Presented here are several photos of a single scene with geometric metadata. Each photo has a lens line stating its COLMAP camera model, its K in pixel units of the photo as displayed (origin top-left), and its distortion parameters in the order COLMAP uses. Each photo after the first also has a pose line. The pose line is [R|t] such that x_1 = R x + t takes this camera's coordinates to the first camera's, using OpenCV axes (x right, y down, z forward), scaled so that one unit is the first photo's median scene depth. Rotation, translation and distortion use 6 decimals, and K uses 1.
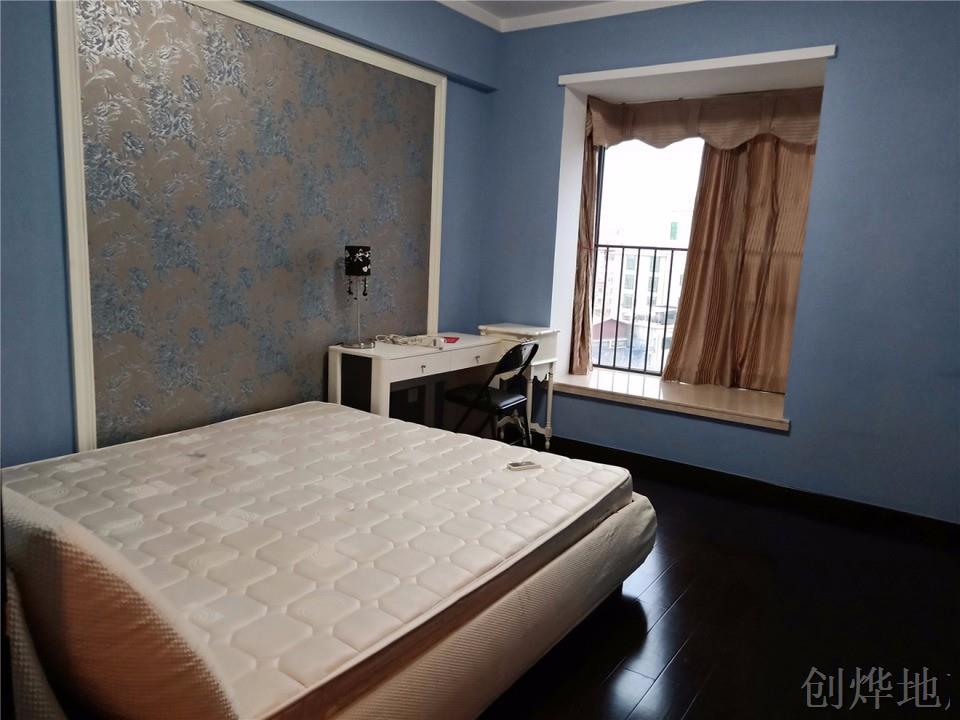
lens RADIAL K [[734.0, 0, 480.0], [0, 734.0, 360.0], [0, 0, 1]] dist [0.109113, -0.158868]
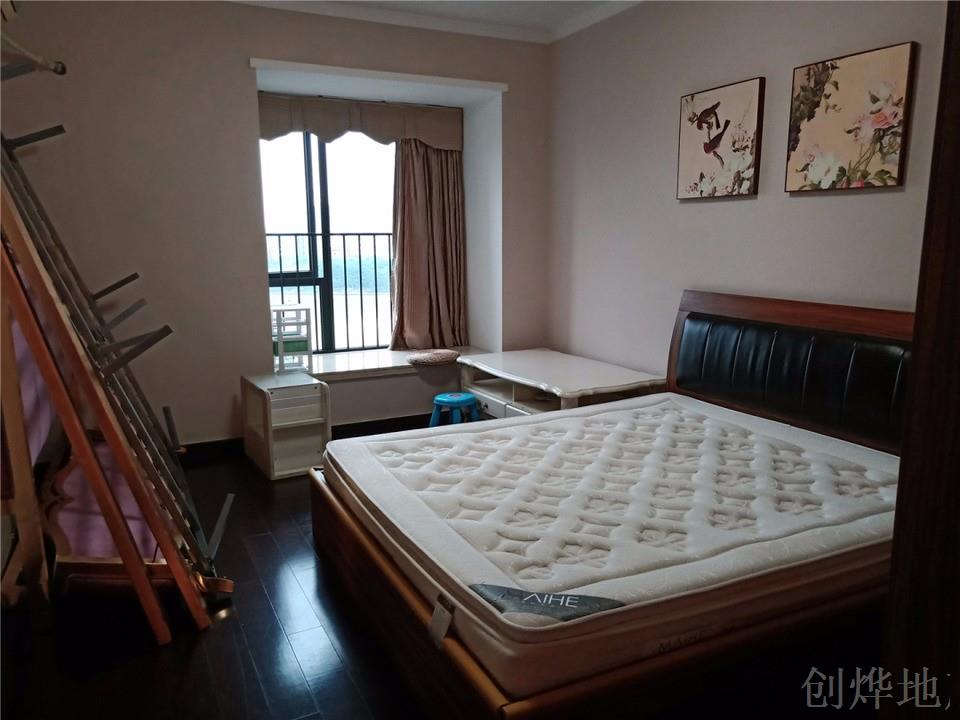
lens RADIAL K [[734.0, 0, 480.0], [0, 734.0, 360.0], [0, 0, 1]] dist [0.109113, -0.158868]
pose [[0.499731, -0.200987, 0.842540, -0.636632], [0.173552, 0.976215, 0.129937, -0.081822], [-0.848616, 0.081291, 0.522727, 0.300165]]
